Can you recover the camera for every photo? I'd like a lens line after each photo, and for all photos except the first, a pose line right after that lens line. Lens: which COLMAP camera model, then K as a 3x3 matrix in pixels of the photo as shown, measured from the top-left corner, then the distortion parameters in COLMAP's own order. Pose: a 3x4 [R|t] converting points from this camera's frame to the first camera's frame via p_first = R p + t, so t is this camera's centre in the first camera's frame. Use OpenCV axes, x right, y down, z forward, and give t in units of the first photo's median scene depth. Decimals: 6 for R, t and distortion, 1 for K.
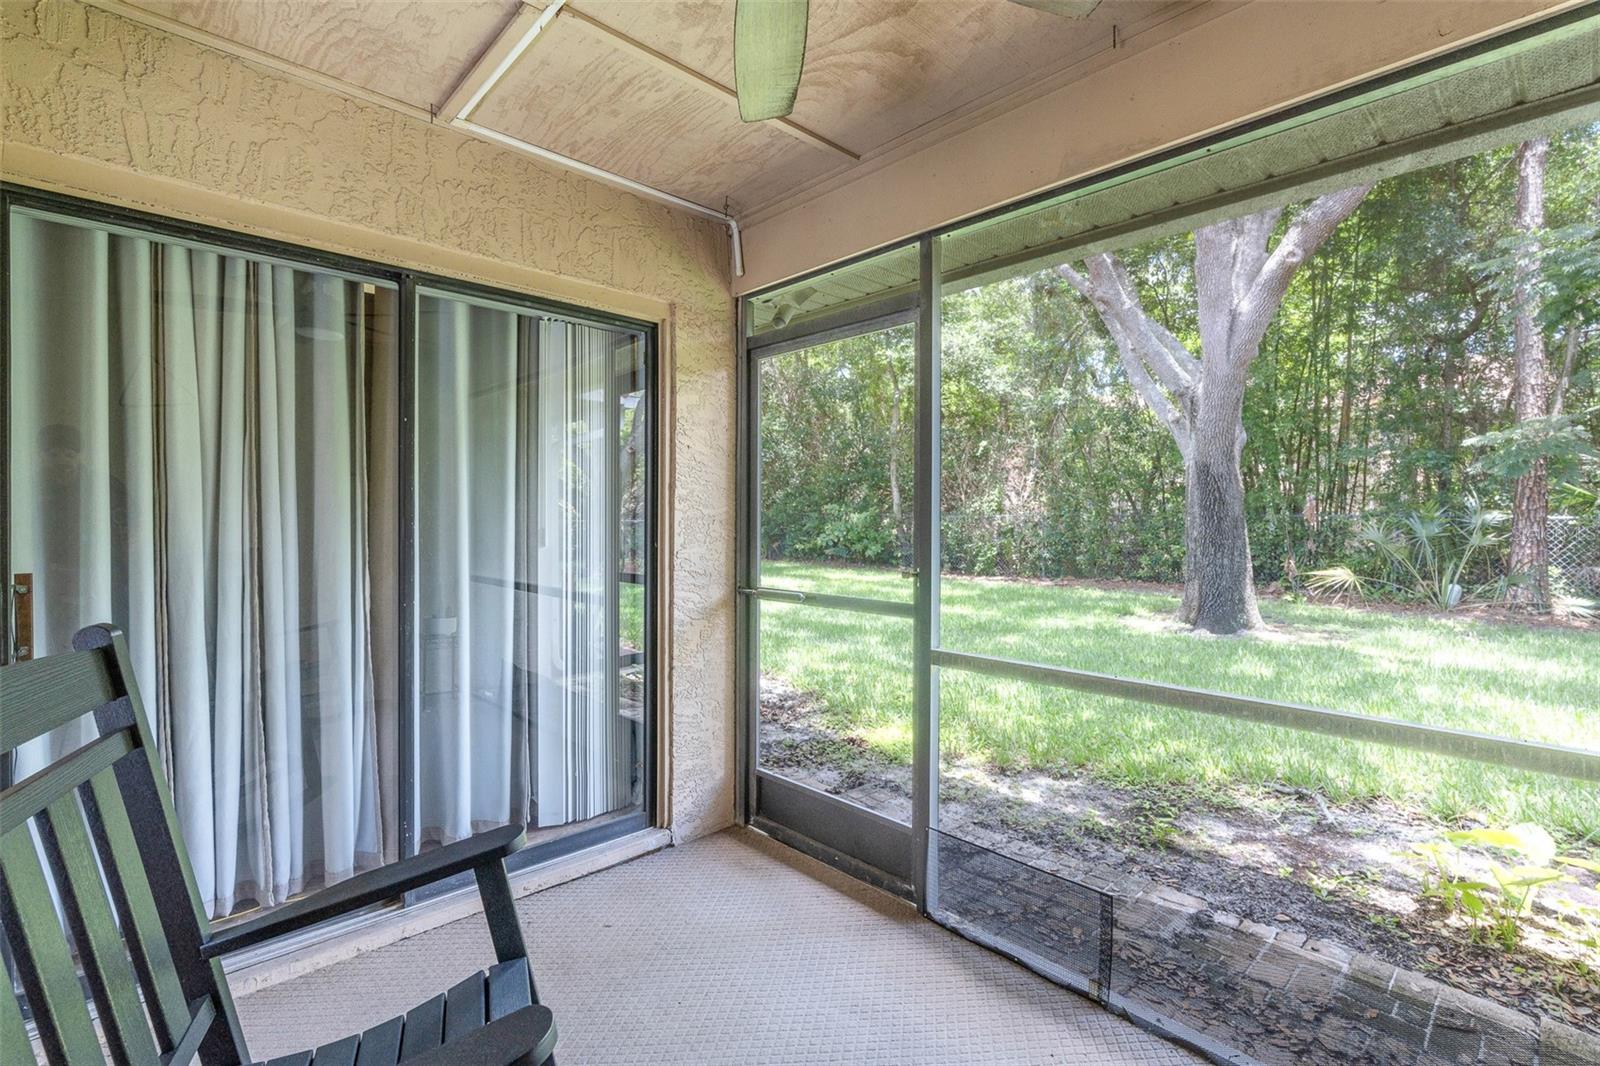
lens RADIAL K [[734.2, 0, 801.0], [0, 734.2, 528.6], [0, 0, 1]] dist [0.002295, 0.000268]
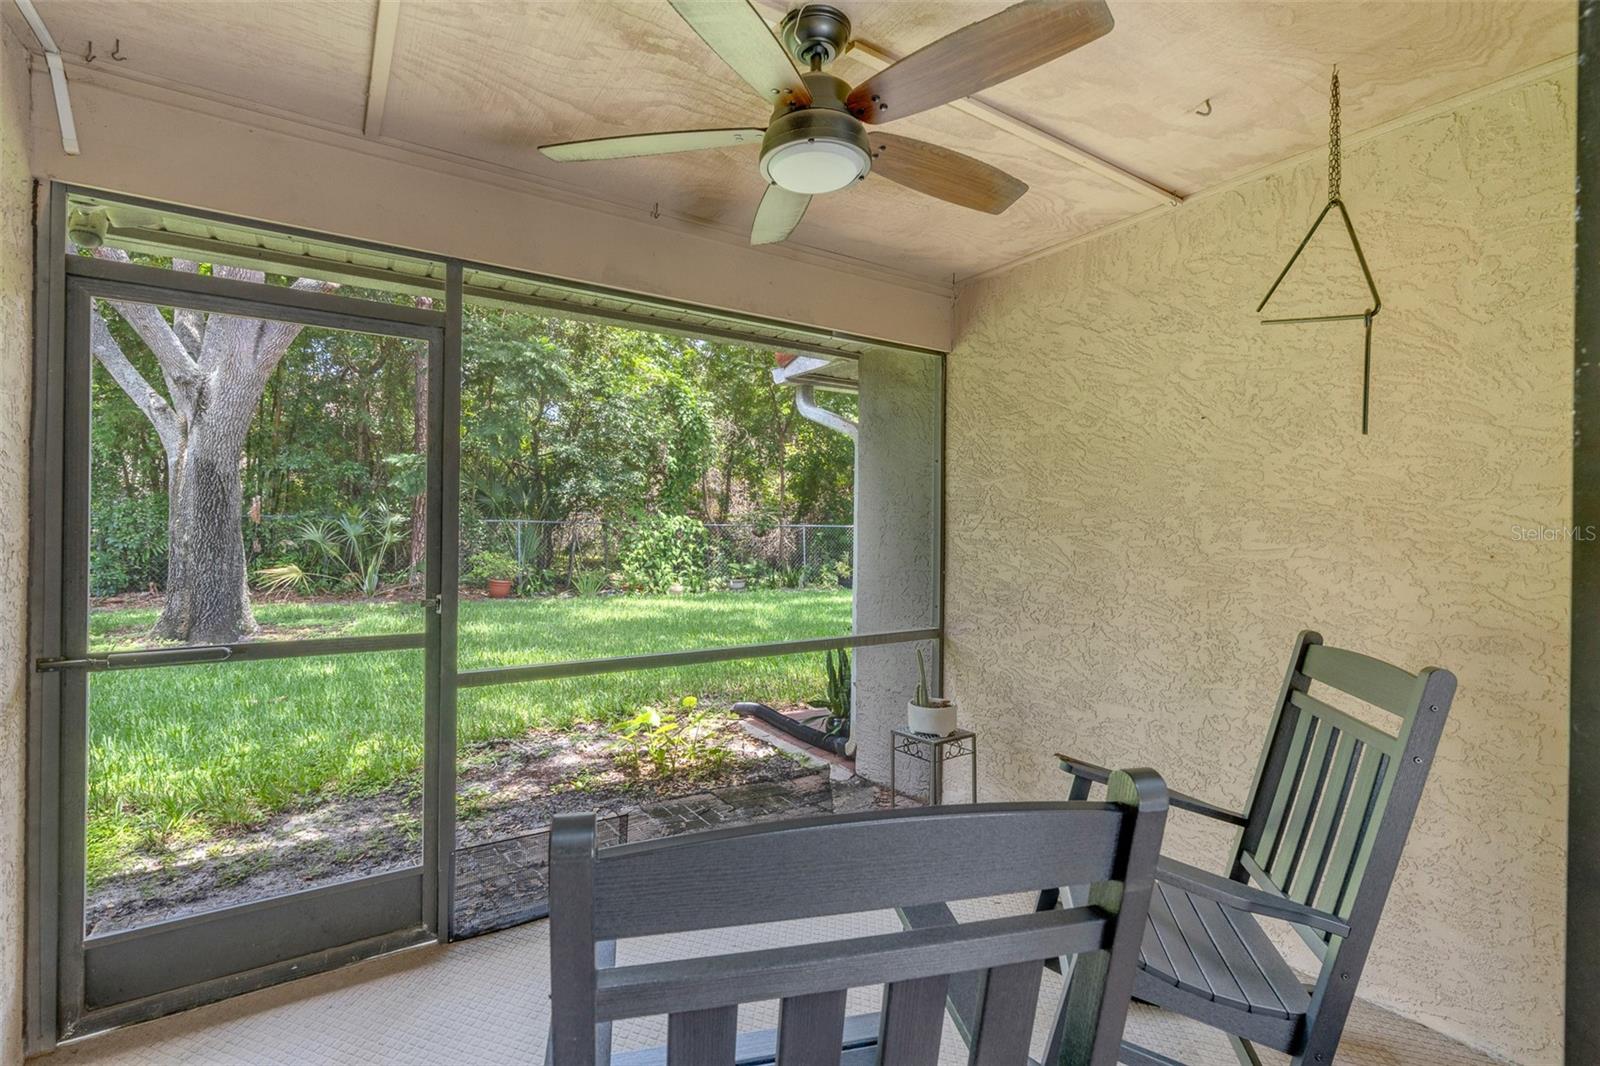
lens RADIAL K [[730.8, 0, 801.0], [0, 730.8, 533.8], [0, 0, 1]] dist [-0.003570, 0.001344]
pose [[0.175369, -0.014879, 0.984390, -0.462039], [-0.001404, 0.999881, 0.015363, -0.028434], [-0.984502, -0.004077, 0.175327, 0.229438]]
